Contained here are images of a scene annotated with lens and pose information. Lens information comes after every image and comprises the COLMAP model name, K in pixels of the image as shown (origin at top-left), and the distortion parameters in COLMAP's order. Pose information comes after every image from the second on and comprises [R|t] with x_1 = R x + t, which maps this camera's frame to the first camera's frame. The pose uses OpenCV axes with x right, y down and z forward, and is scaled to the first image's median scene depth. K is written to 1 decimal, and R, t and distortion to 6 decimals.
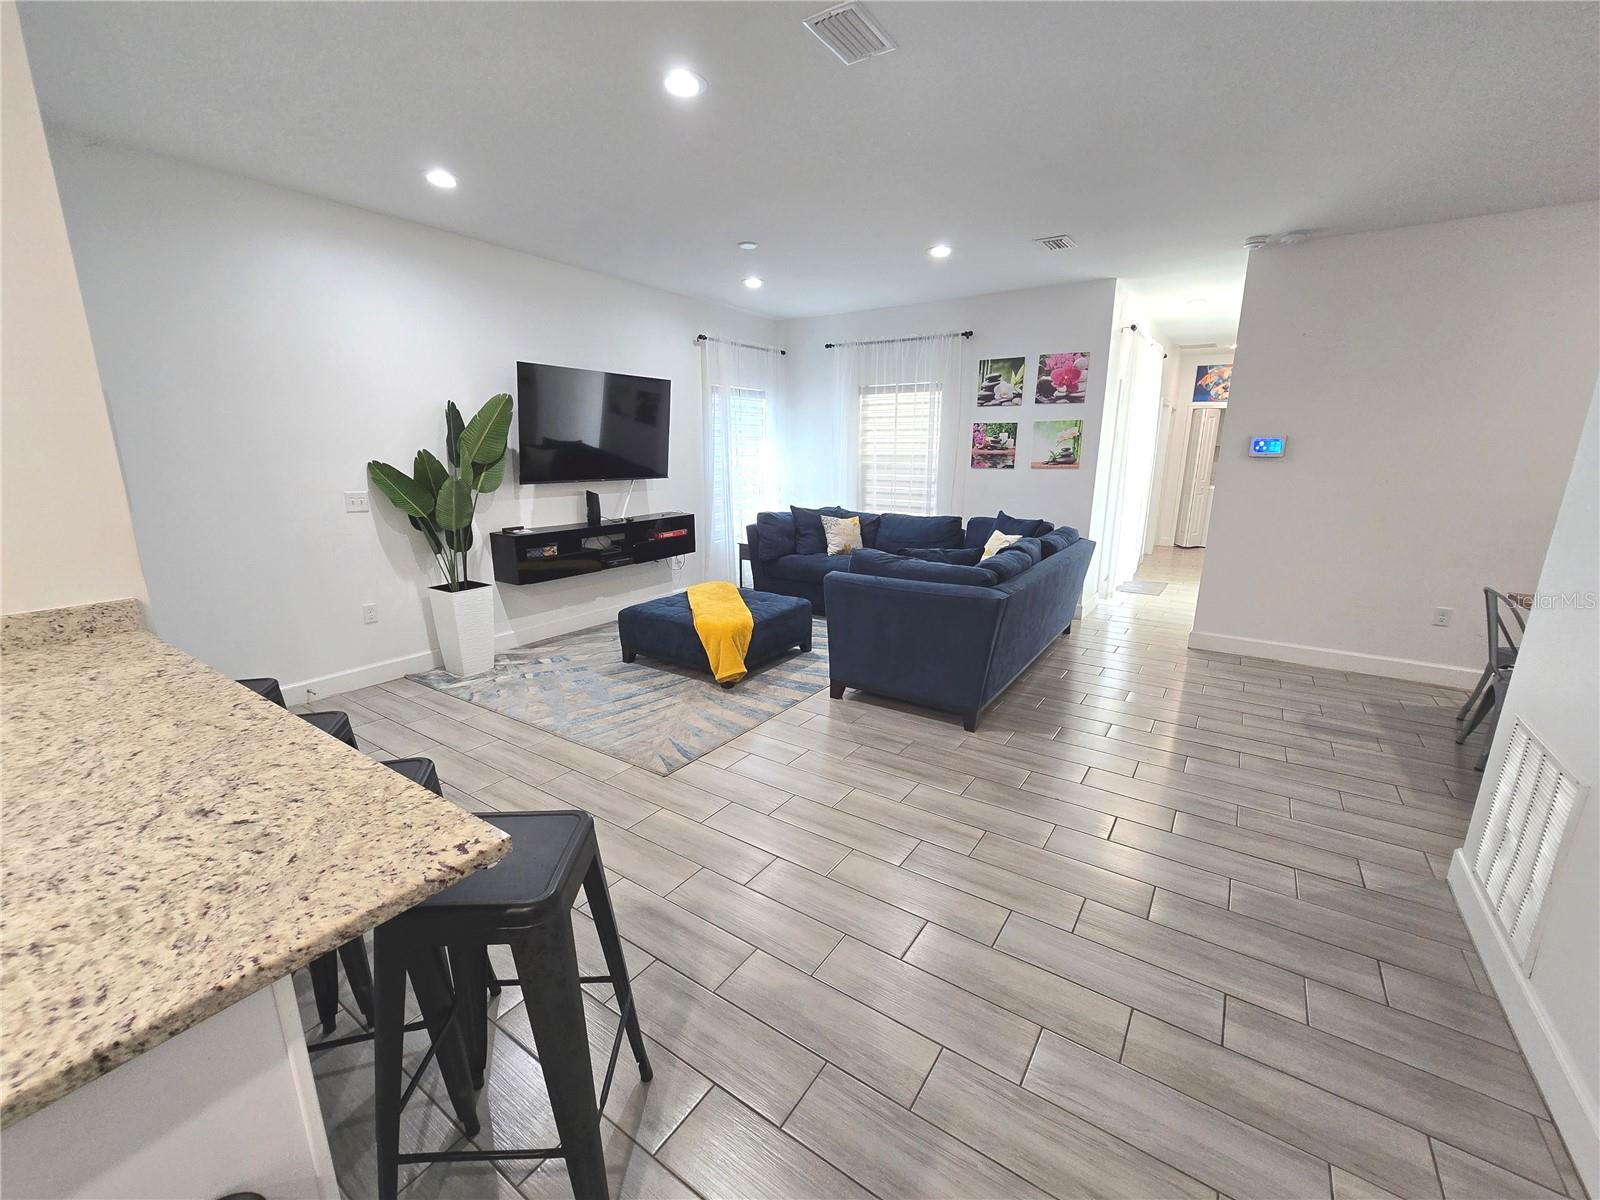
lens RADIAL K [[656.6, 0, 800.5], [0, 656.6, 605.2], [0, 0, 1]] dist [-0.002837, -0.000538]
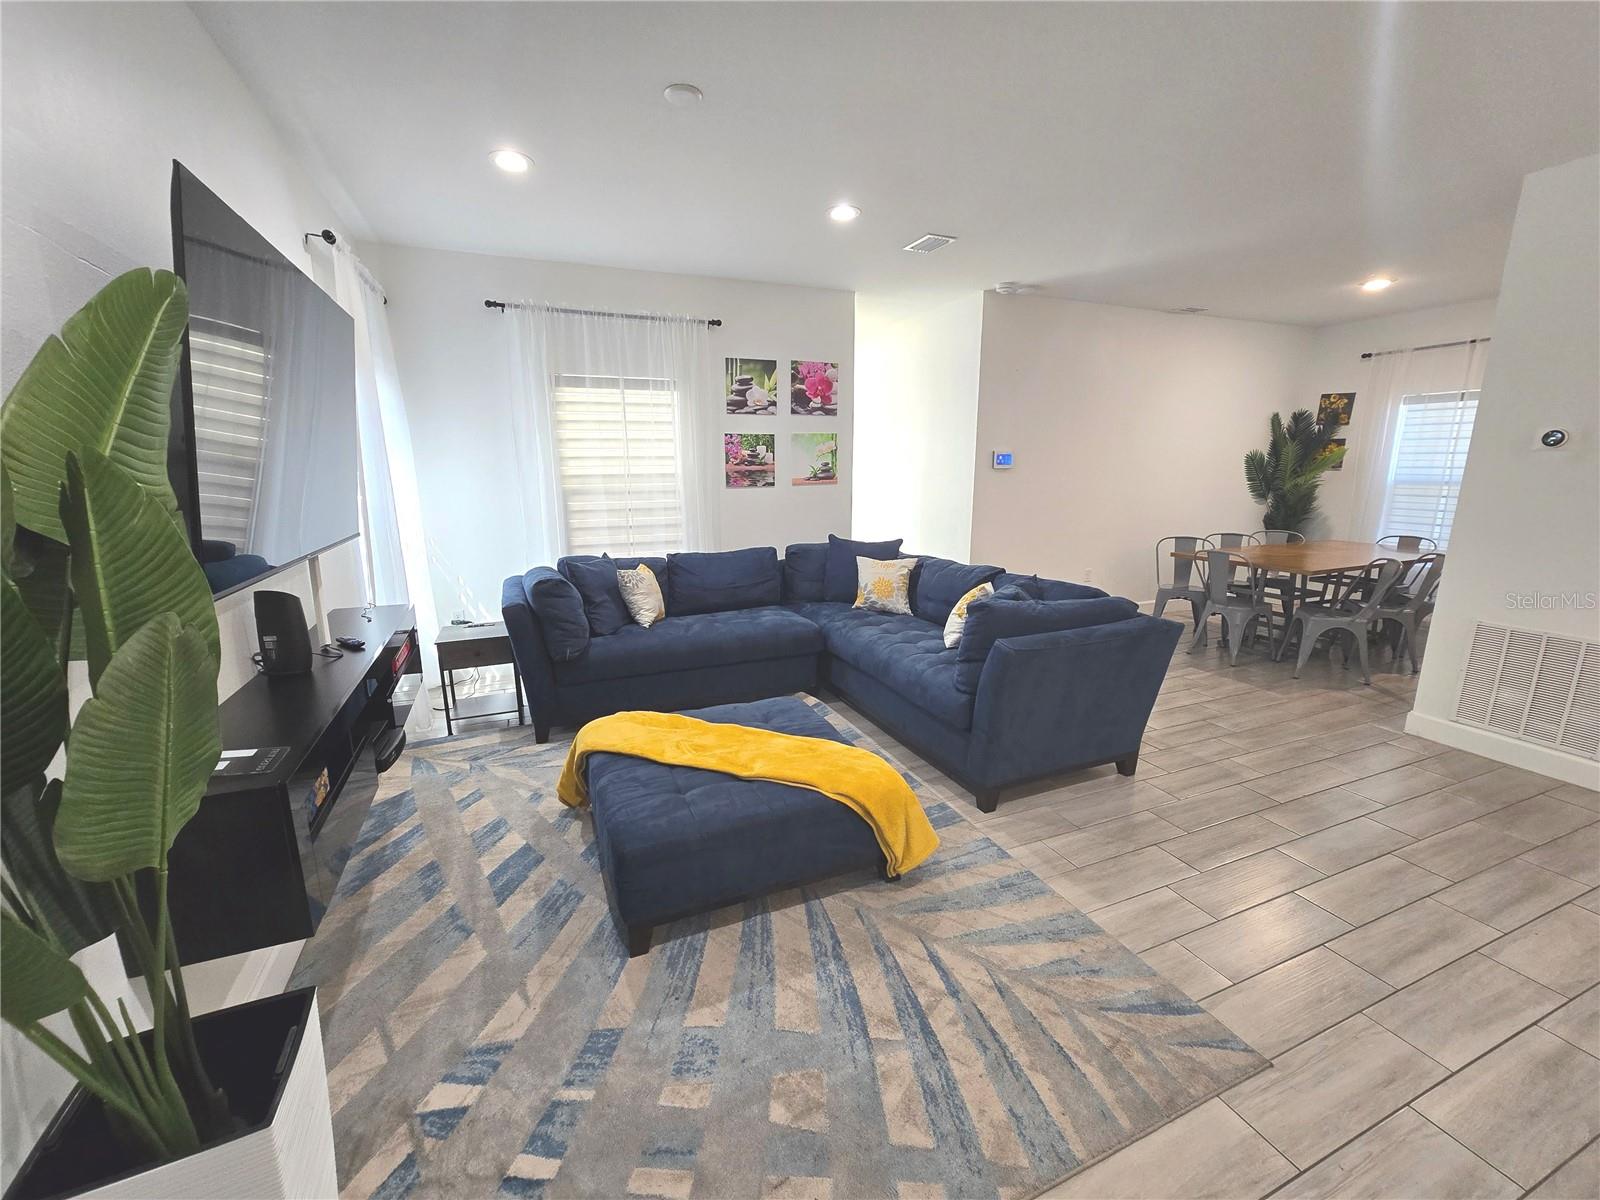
lens RADIAL K [[656.6, 0, 801.3], [0, 656.6, 604.0], [0, 0, 1]] dist [-0.002837, -0.000538]
pose [[0.544592, -0.186278, 0.817753, -0.416270], [0.201930, 0.975463, 0.087725, -0.127286], [-0.814029, 0.117354, 0.568845, 0.500833]]
